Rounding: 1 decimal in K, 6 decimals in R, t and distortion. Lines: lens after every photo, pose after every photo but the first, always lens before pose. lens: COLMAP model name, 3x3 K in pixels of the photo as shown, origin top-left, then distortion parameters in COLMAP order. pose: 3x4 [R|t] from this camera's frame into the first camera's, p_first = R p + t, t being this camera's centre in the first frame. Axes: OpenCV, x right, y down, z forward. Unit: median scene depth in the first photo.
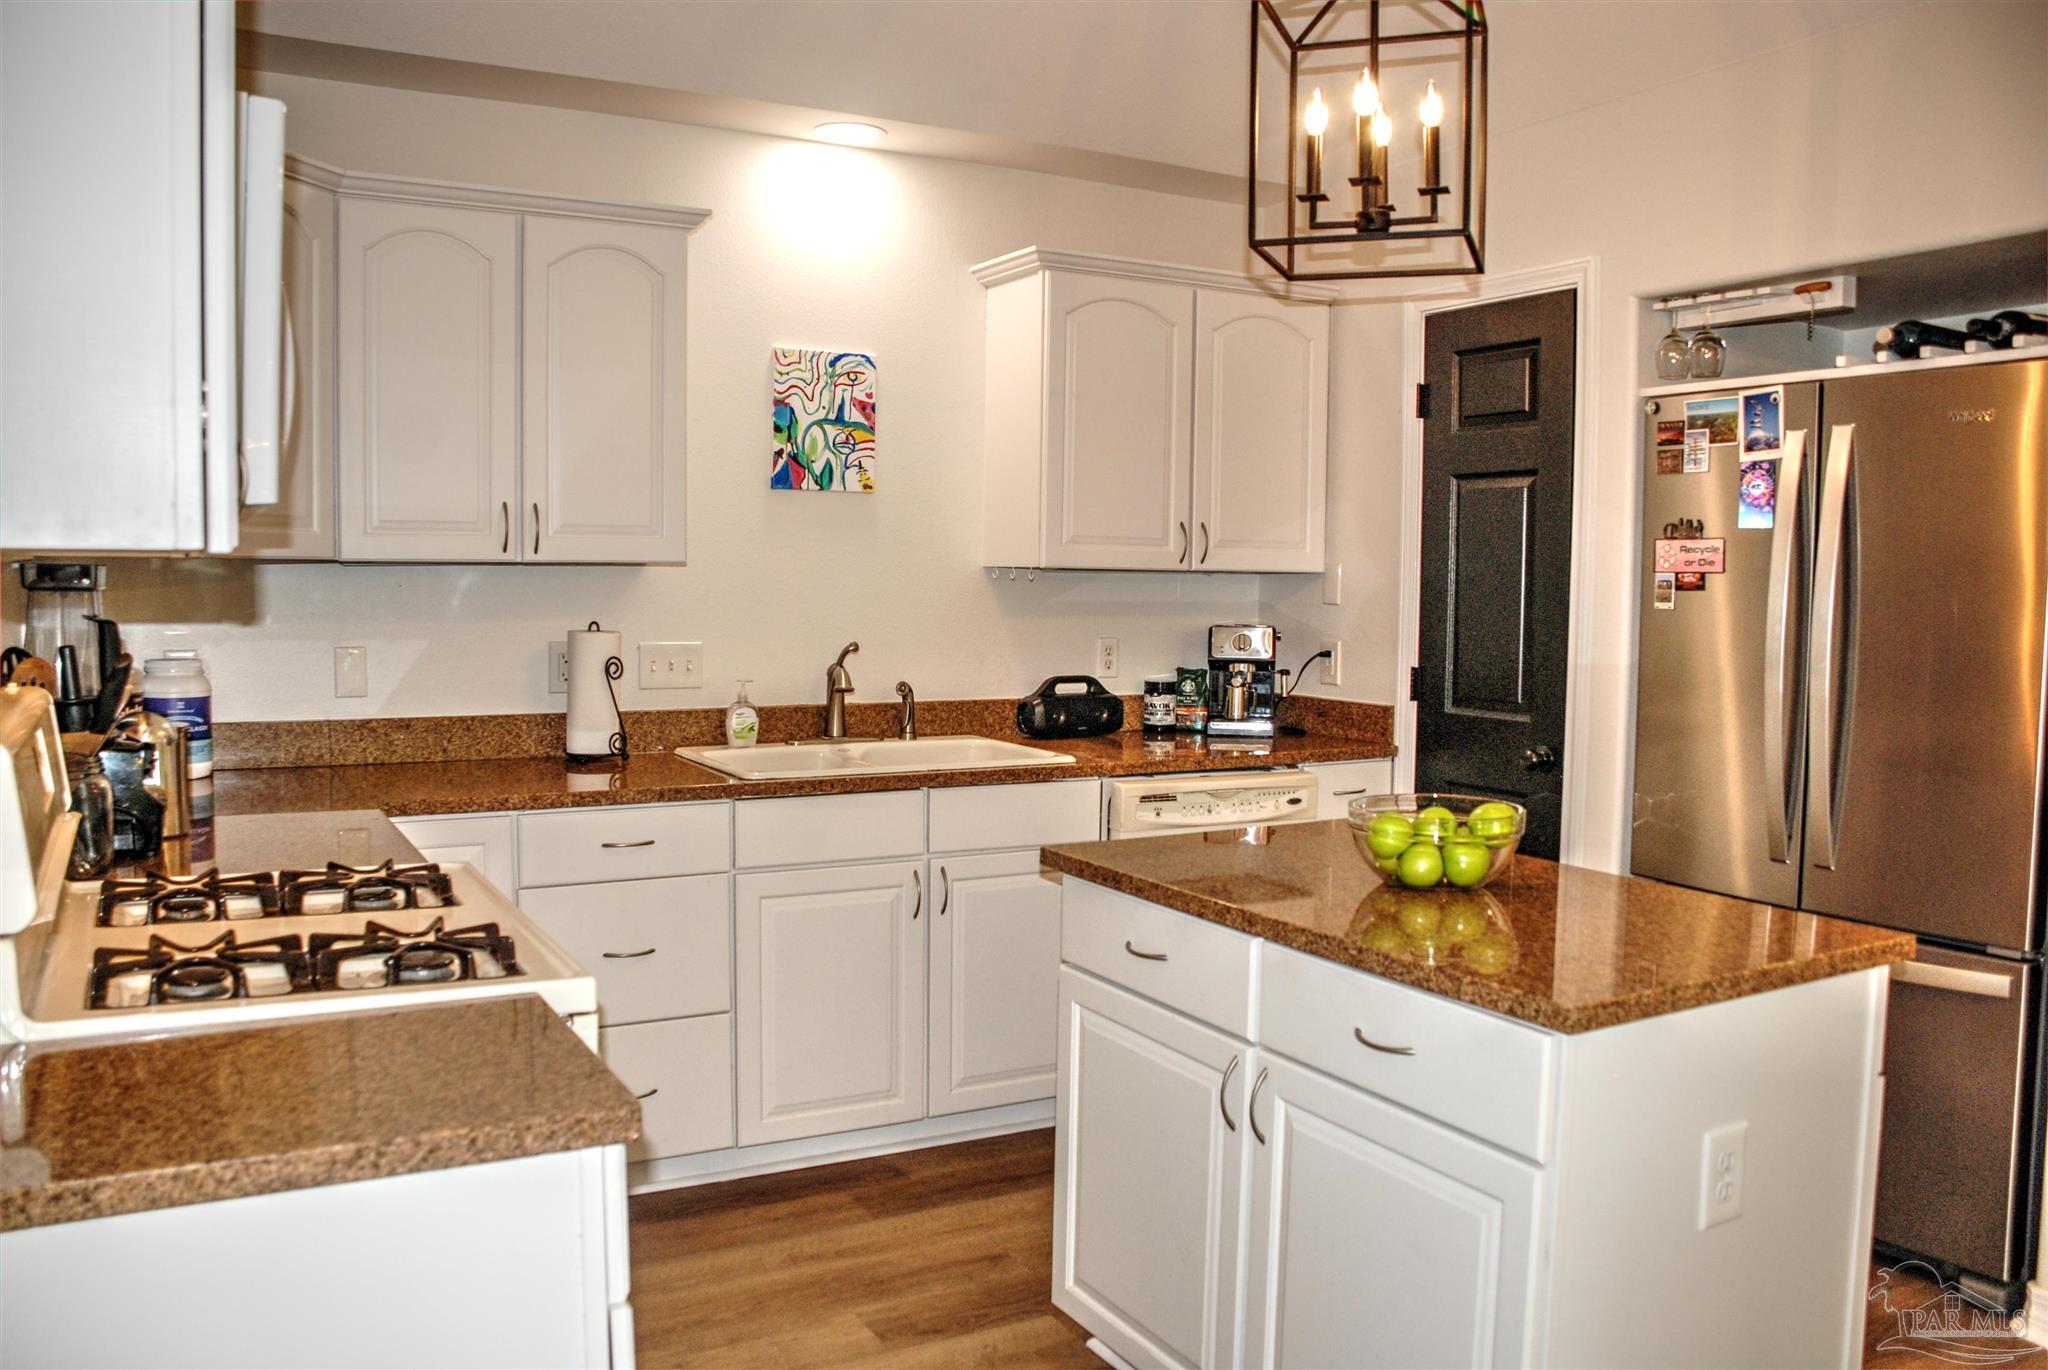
lens RADIAL K [[1618.8, 0, 1009.4], [0, 1618.8, 688.6], [0, 0, 1]] dist [-0.152983, 0.122881]
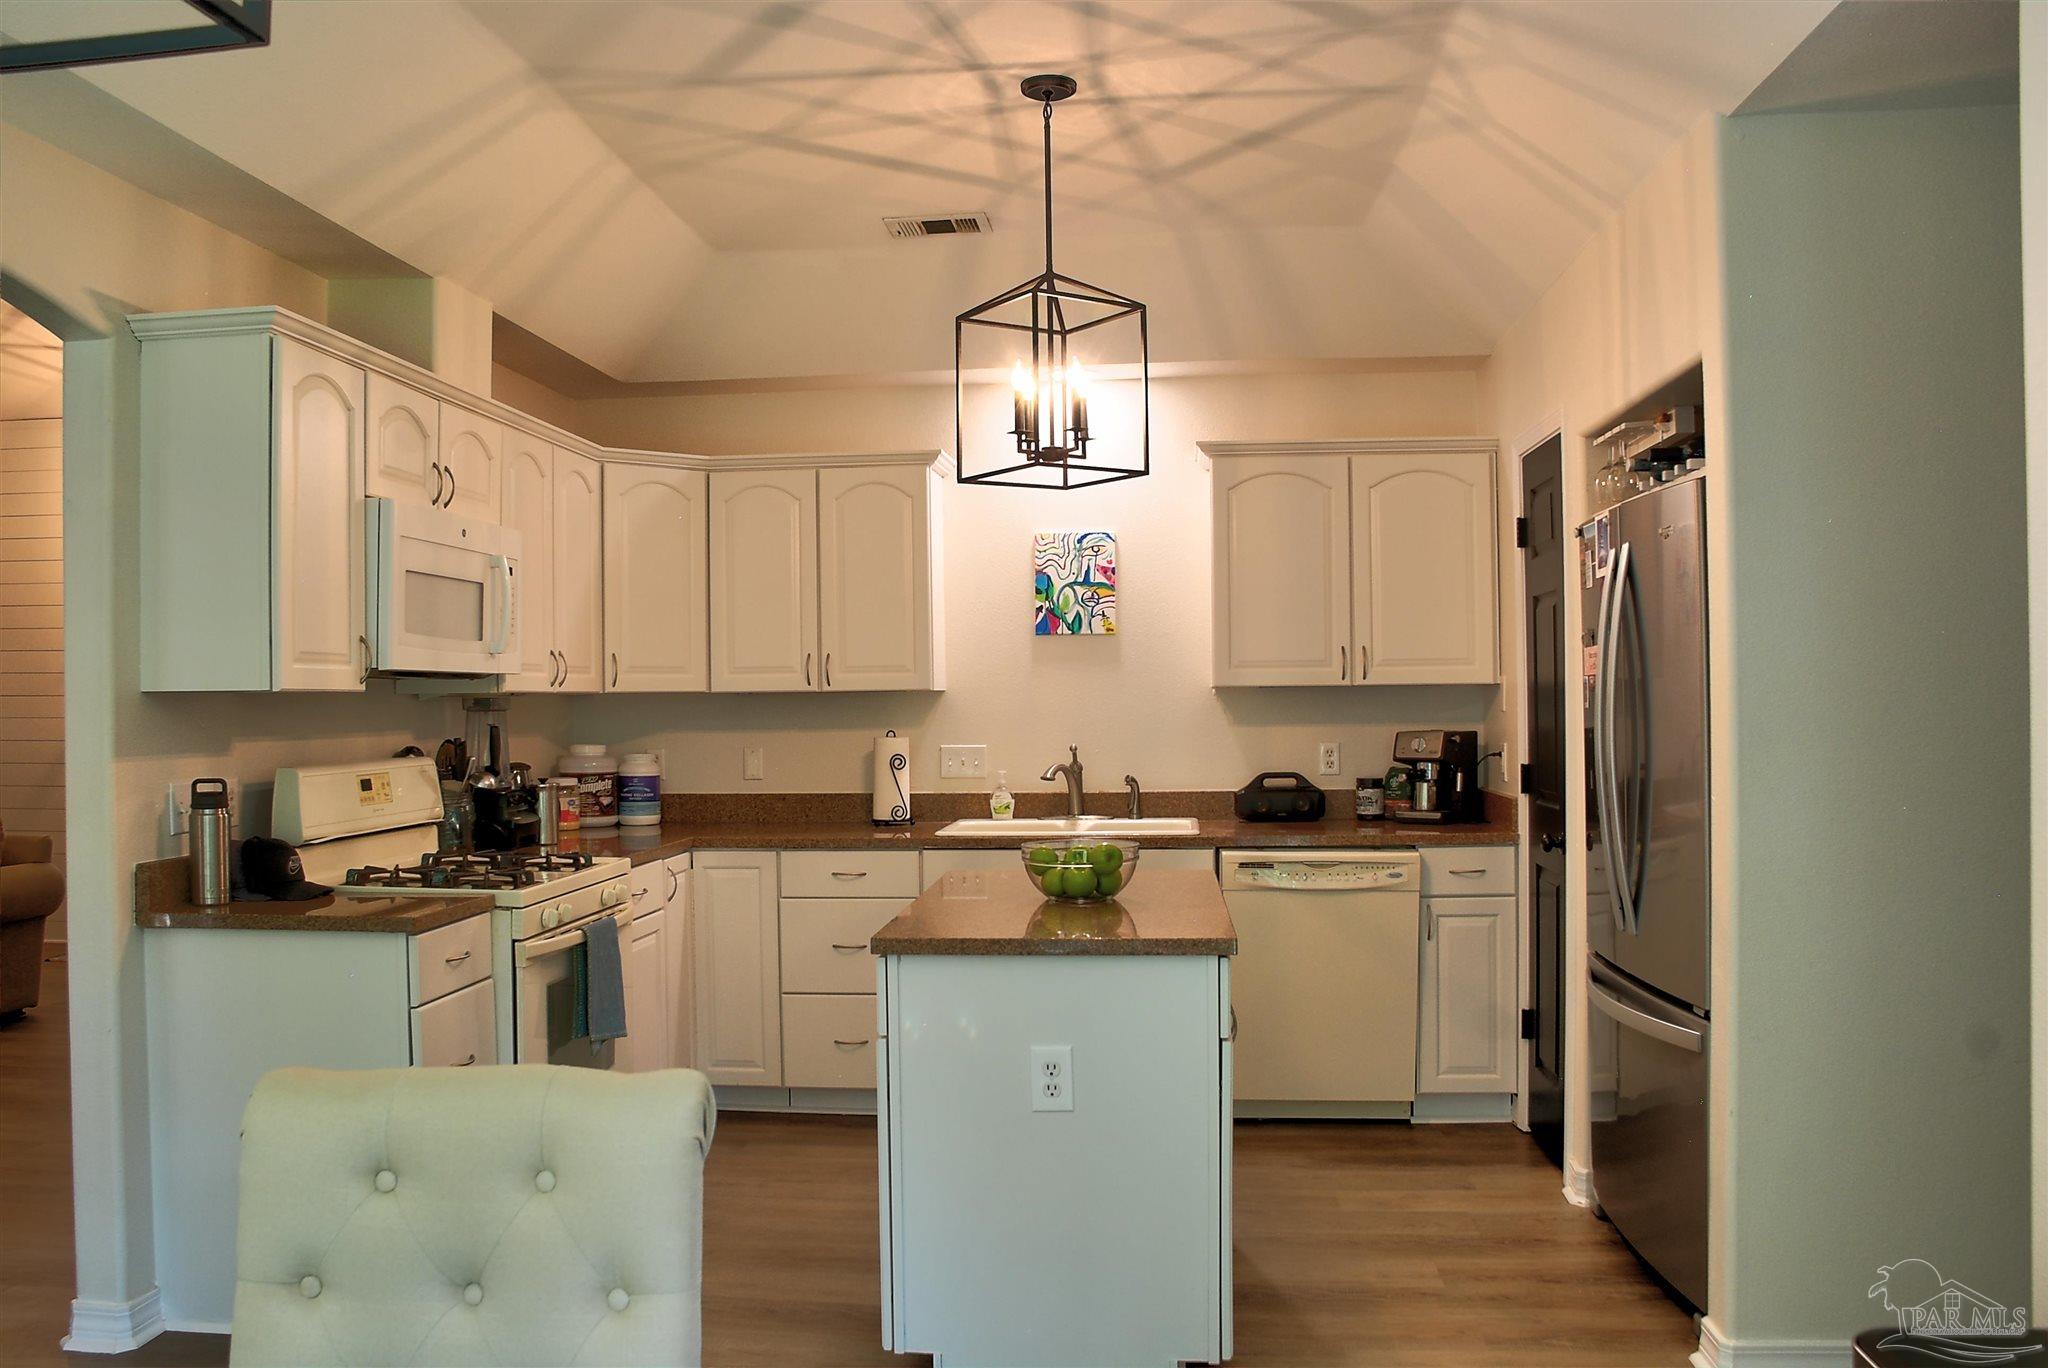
lens RADIAL K [[1618.8, 0, 1009.4], [0, 1618.8, 687.6], [0, 0, 1]] dist [-0.152983, 0.122881]
pose [[0.824987, -0.025012, -0.564598, 0.610147], [-0.018528, 0.997286, -0.071254, 0.020672], [0.564847, 0.069244, 0.822285, -0.152908]]
